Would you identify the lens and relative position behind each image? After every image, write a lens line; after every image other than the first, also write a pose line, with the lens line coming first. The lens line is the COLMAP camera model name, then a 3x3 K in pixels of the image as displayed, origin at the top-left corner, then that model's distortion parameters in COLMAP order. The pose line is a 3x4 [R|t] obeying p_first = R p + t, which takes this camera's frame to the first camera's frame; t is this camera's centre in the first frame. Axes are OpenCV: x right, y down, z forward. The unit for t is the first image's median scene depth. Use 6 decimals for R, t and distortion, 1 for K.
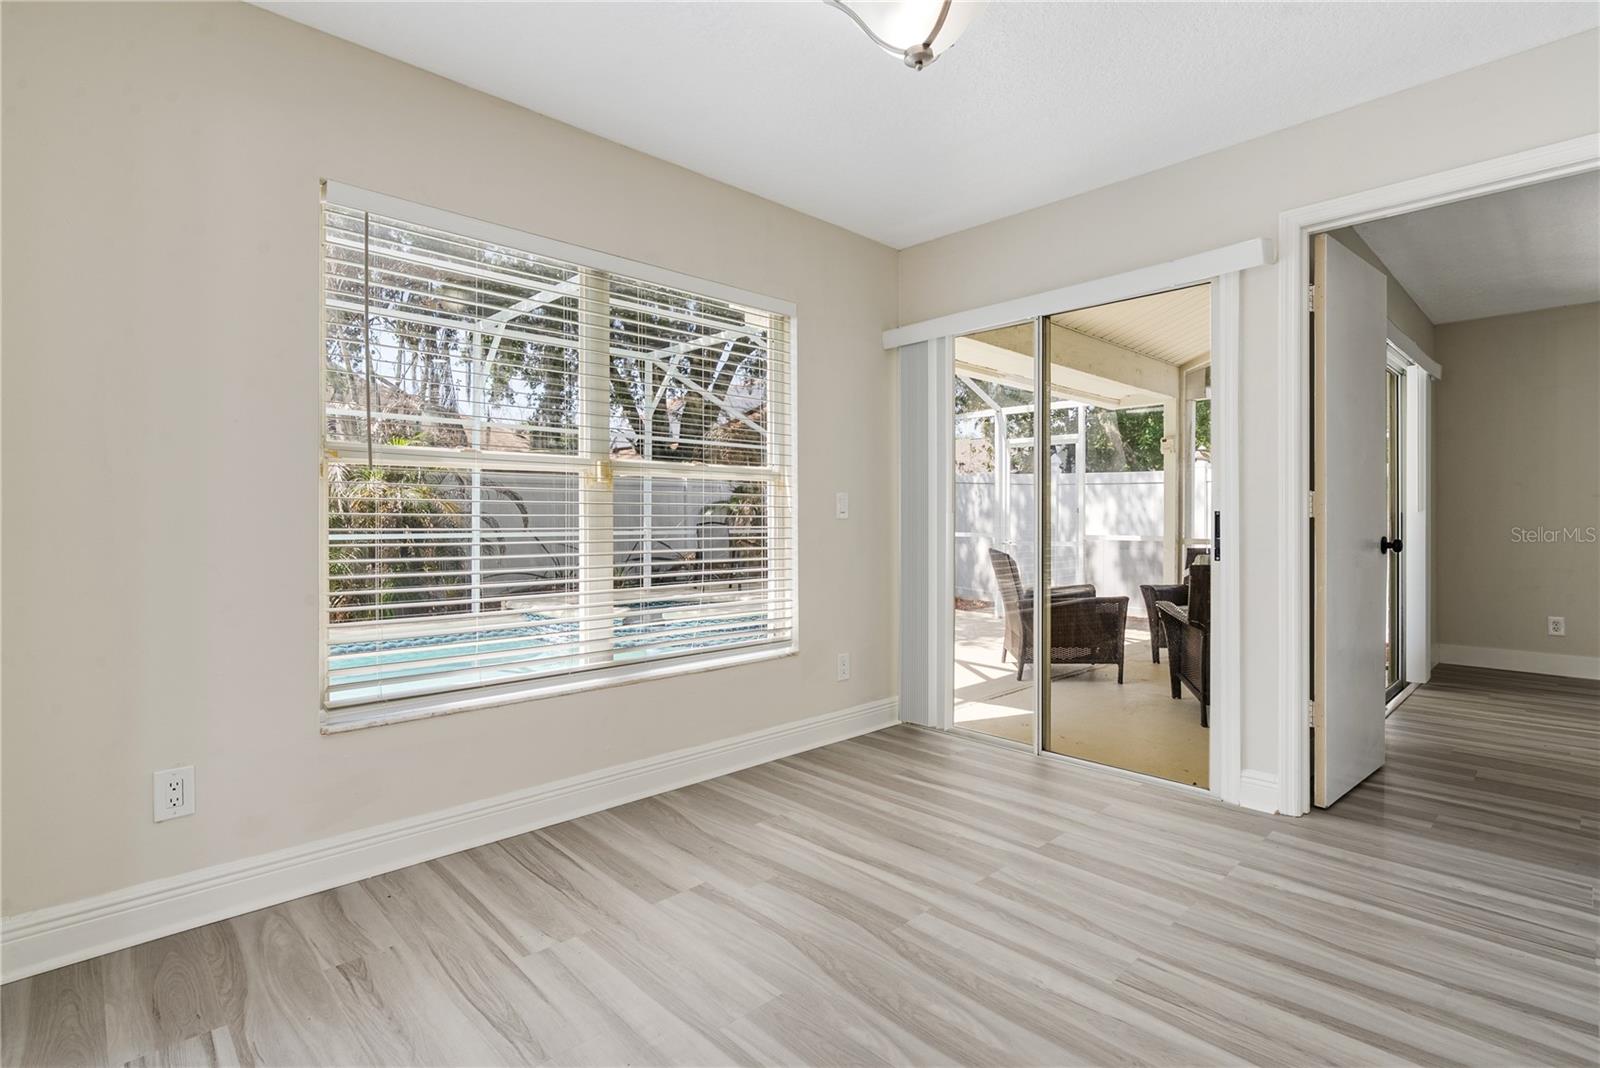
lens RADIAL K [[766.9, 0, 800.9], [0, 766.9, 513.1], [0, 0, 1]] dist [-0.004056, -0.000358]
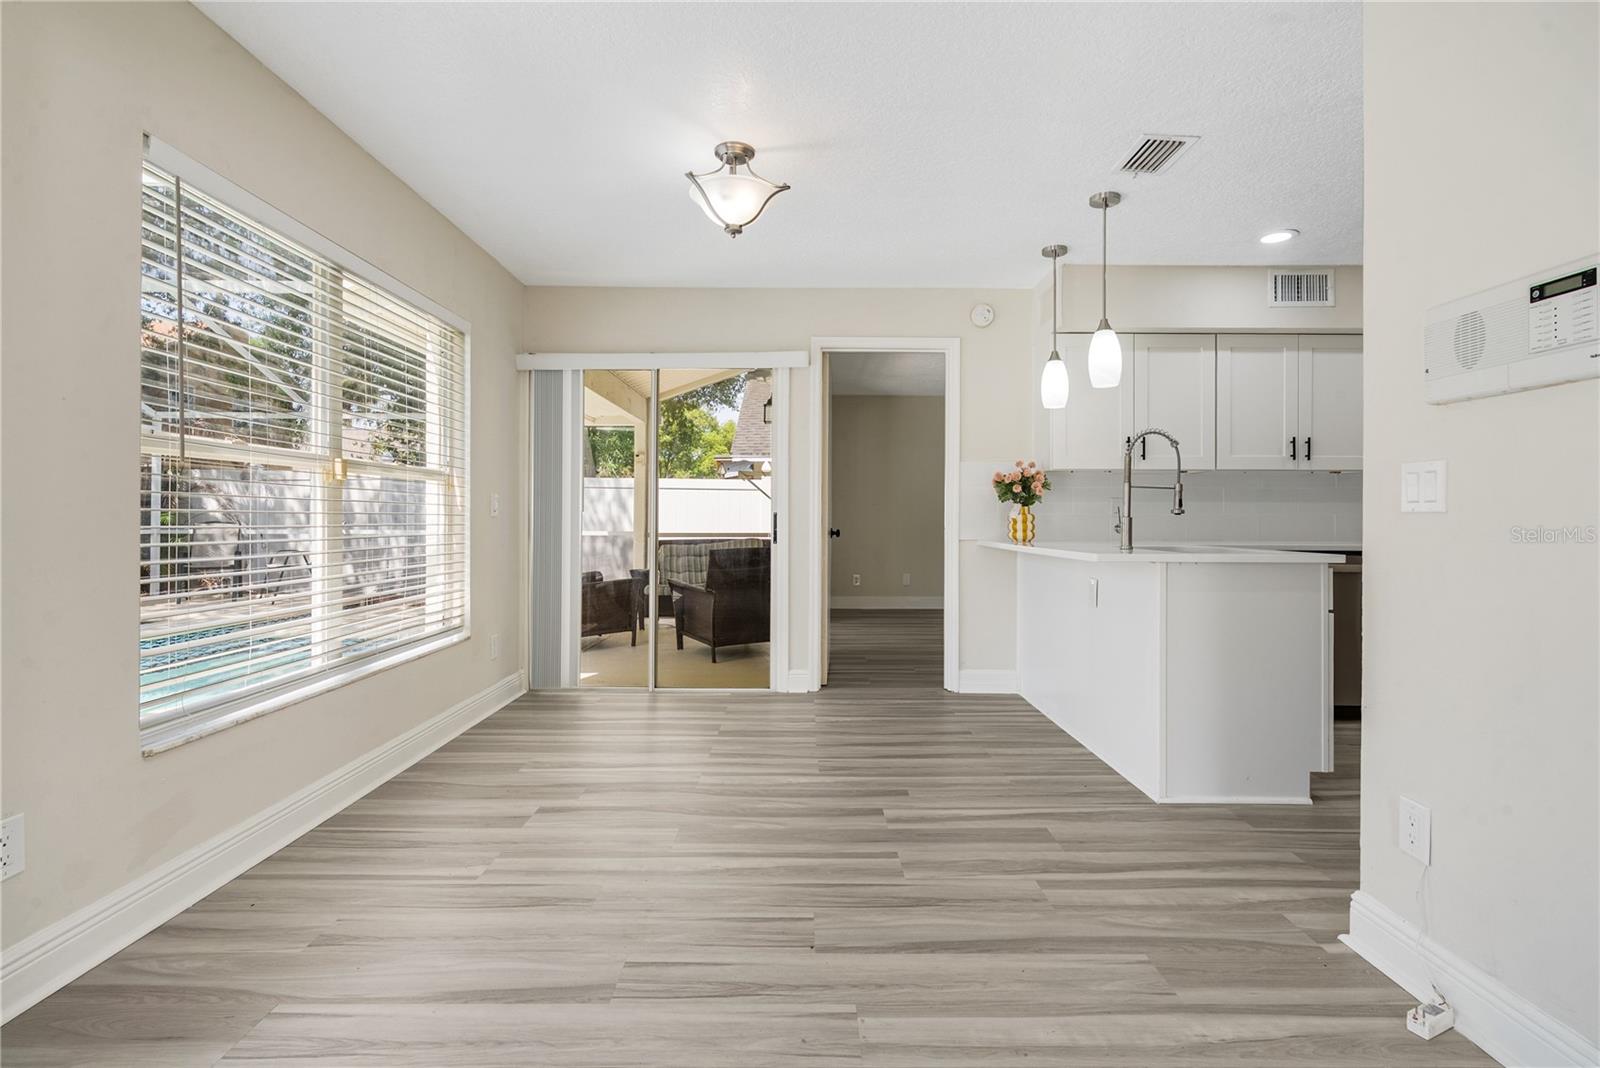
lens RADIAL K [[746.6, 0, 799.3], [0, 746.6, 514.1], [0, 0, 1]] dist [-0.000655, 0.000572]
pose [[0.688383, 0.004930, 0.725331, -0.578680], [-0.006058, 0.999981, -0.001047, 0.001513], [-0.725322, -0.003674, 0.688400, -0.118103]]
